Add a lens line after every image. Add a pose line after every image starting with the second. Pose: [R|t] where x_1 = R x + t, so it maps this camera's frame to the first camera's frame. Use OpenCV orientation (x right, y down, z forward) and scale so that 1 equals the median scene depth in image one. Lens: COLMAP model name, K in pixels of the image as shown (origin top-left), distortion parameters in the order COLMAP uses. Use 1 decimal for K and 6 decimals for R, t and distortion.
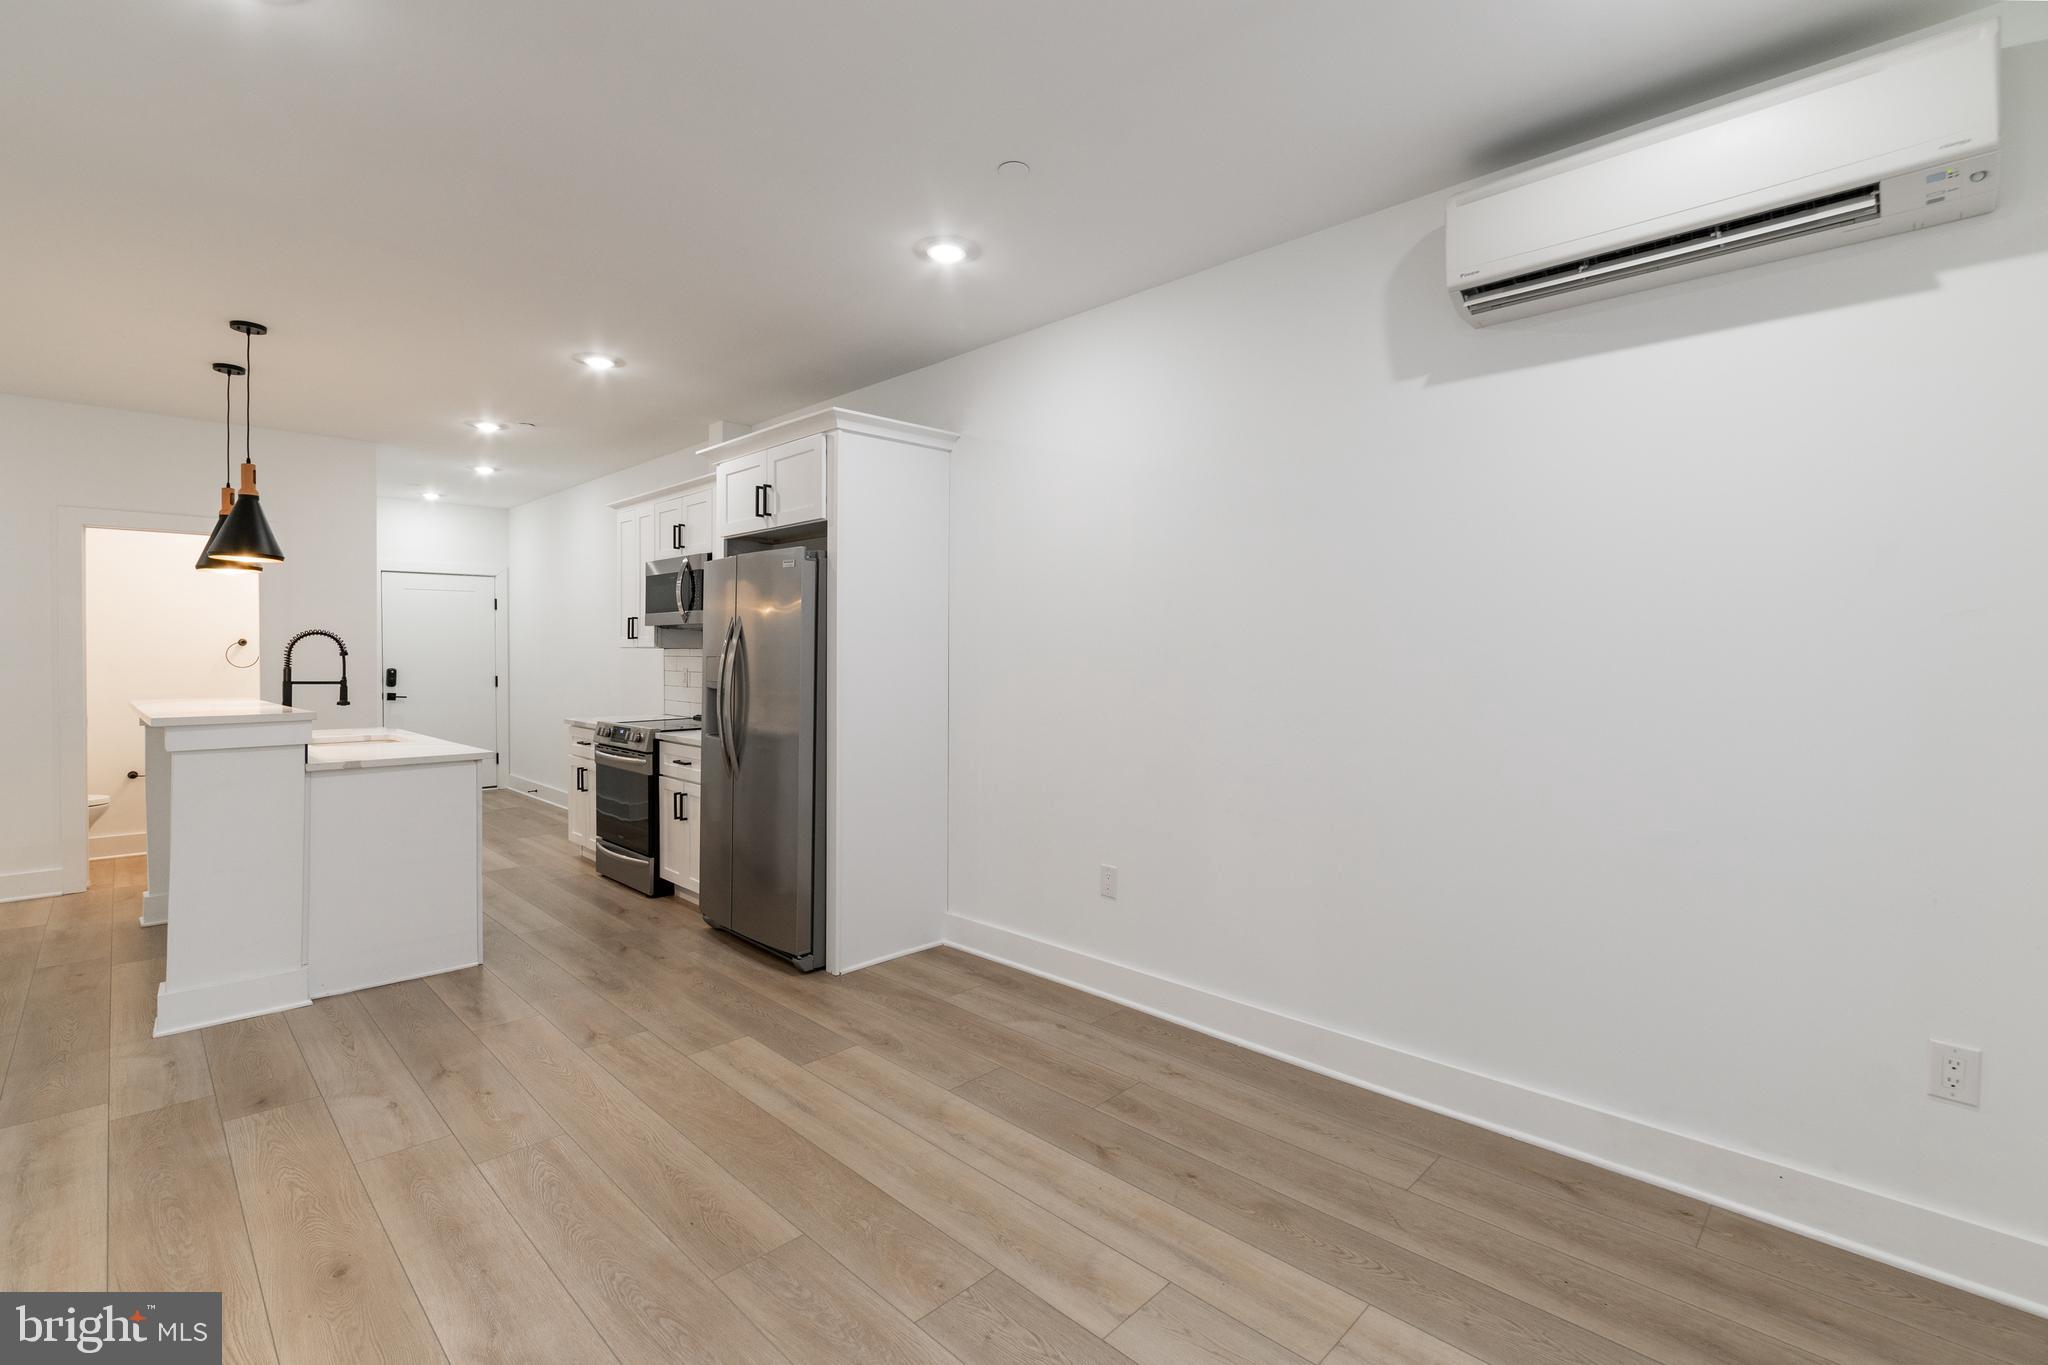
lens RADIAL K [[908.2, 0, 1029.5], [0, 908.2, 655.5], [0, 0, 1]] dist [-0.018064, 0.001534]
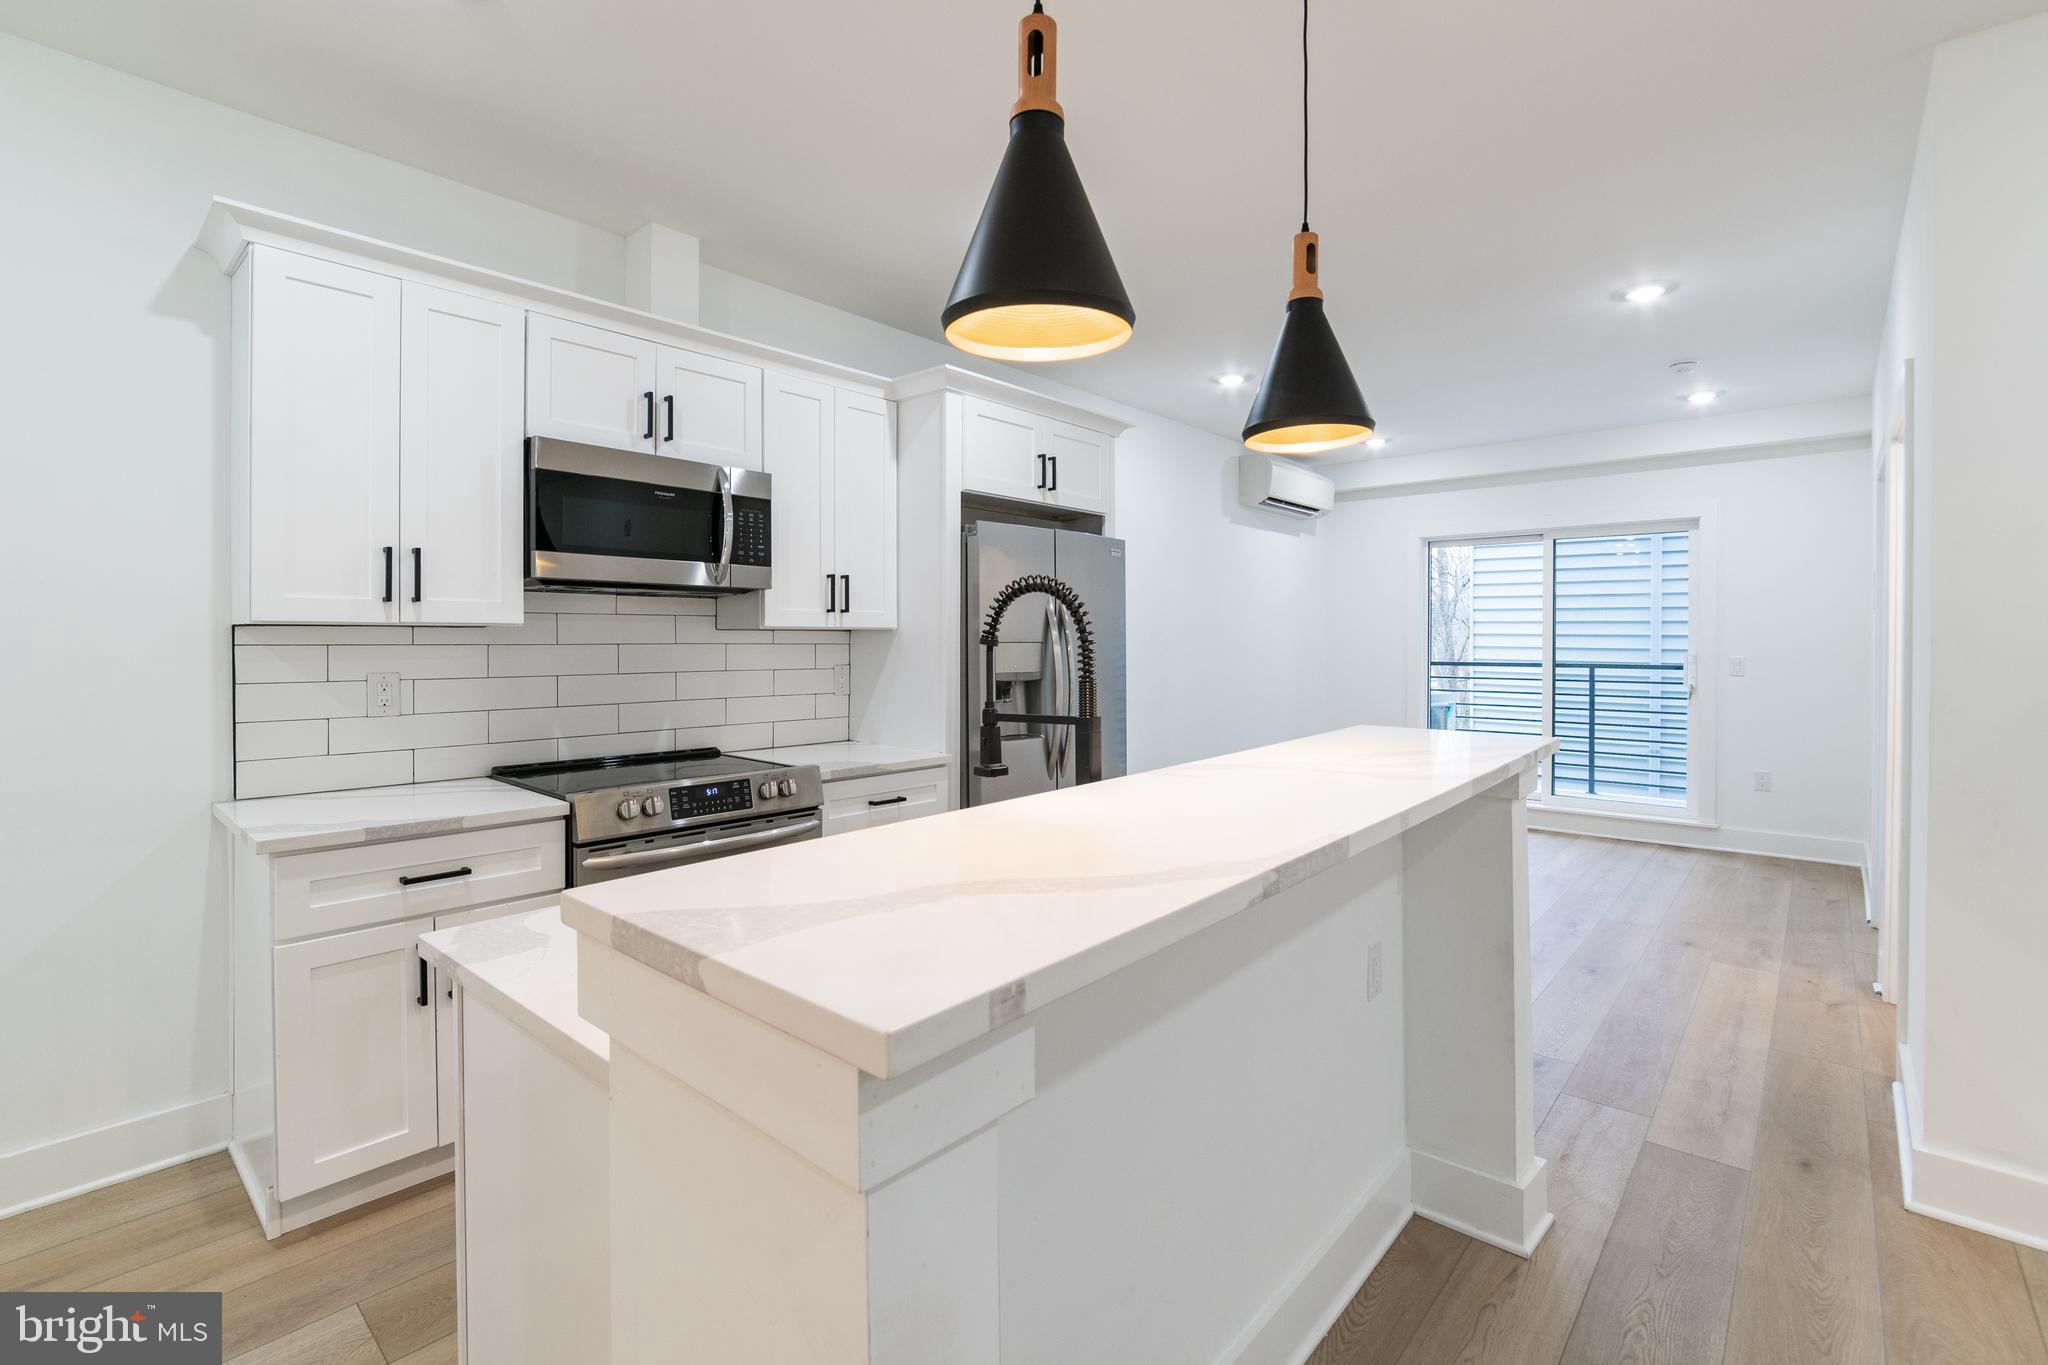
lens RADIAL K [[908.2, 0, 1029.5], [0, 908.2, 655.5], [0, 0, 1]] dist [-0.018064, 0.001534]
pose [[-0.048608, -0.019674, 0.998624, -1.250338], [0.001415, 0.999804, 0.019766, -0.003122], [-0.998817, 0.002374, -0.048570, 1.094254]]
